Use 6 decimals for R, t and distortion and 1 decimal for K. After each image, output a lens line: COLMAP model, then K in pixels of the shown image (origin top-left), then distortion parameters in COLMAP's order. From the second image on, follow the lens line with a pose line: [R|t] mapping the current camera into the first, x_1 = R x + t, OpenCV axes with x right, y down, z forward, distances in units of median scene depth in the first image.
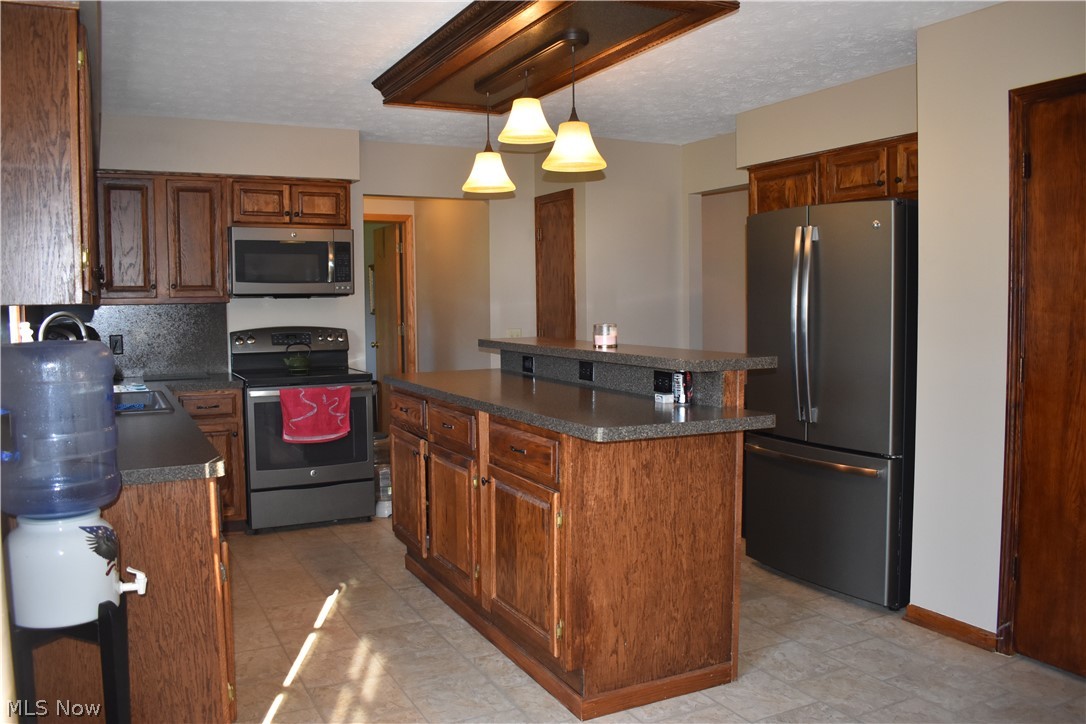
lens RADIAL K [[873.9, 0, 543.0], [0, 873.9, 362.0], [0, 0, 1]] dist [-0.086385, -0.000672]
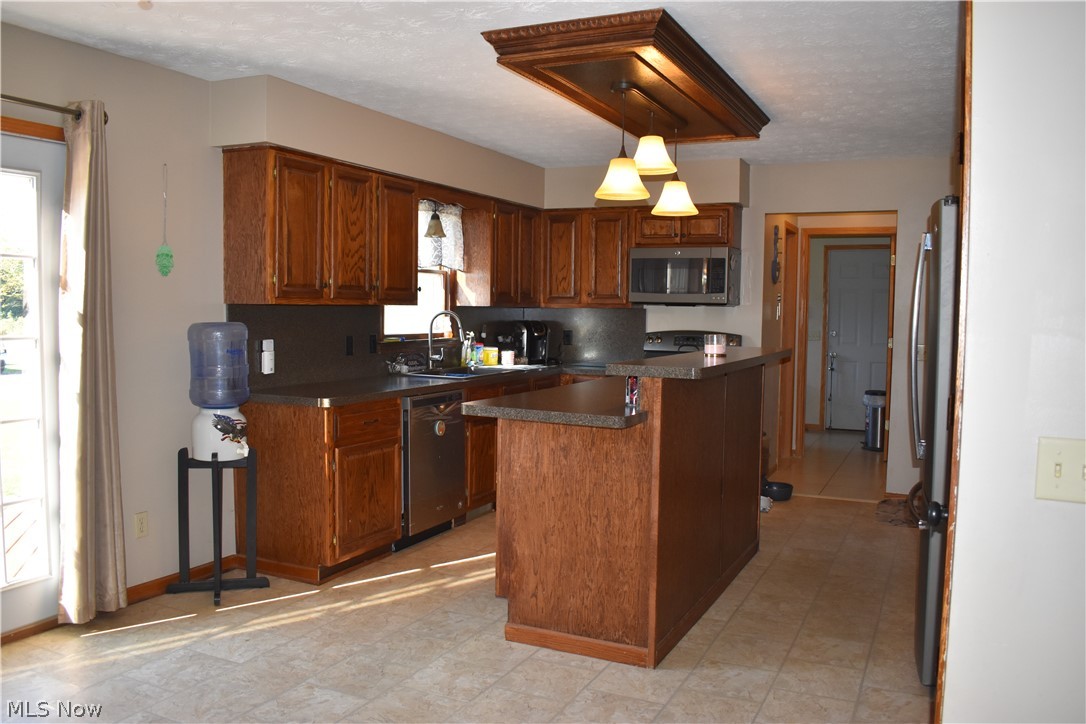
lens RADIAL K [[873.9, 0, 543.0], [0, 873.9, 362.0], [0, 0, 1]] dist [-0.086385, -0.000672]
pose [[0.608065, 0.067252, -0.791034, 0.992703], [-0.075462, 0.996790, 0.026737, -0.027927], [0.790293, 0.043435, 0.611188, 0.228976]]
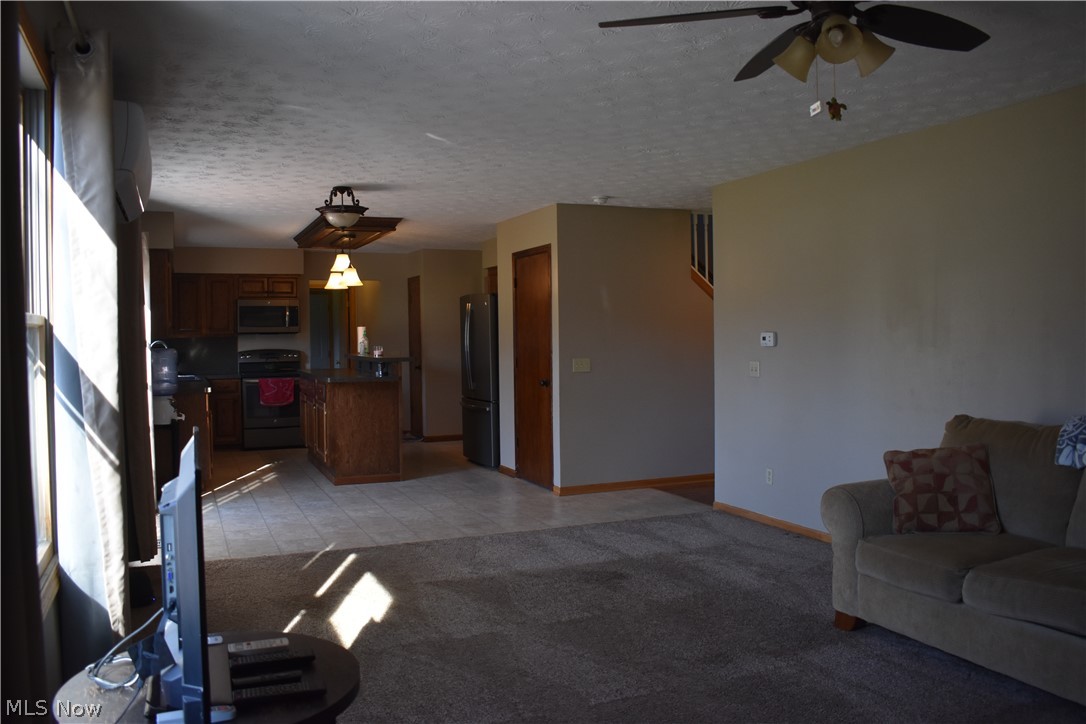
lens RADIAL K [[873.9, 0, 543.0], [0, 873.9, 362.0], [0, 0, 1]] dist [-0.086385, -0.000672]
pose [[0.997331, -0.000149, -0.073014, 0.871203], [-0.002455, 0.999364, -0.035576, 0.104939], [0.072973, 0.035661, 0.996696, -1.676588]]
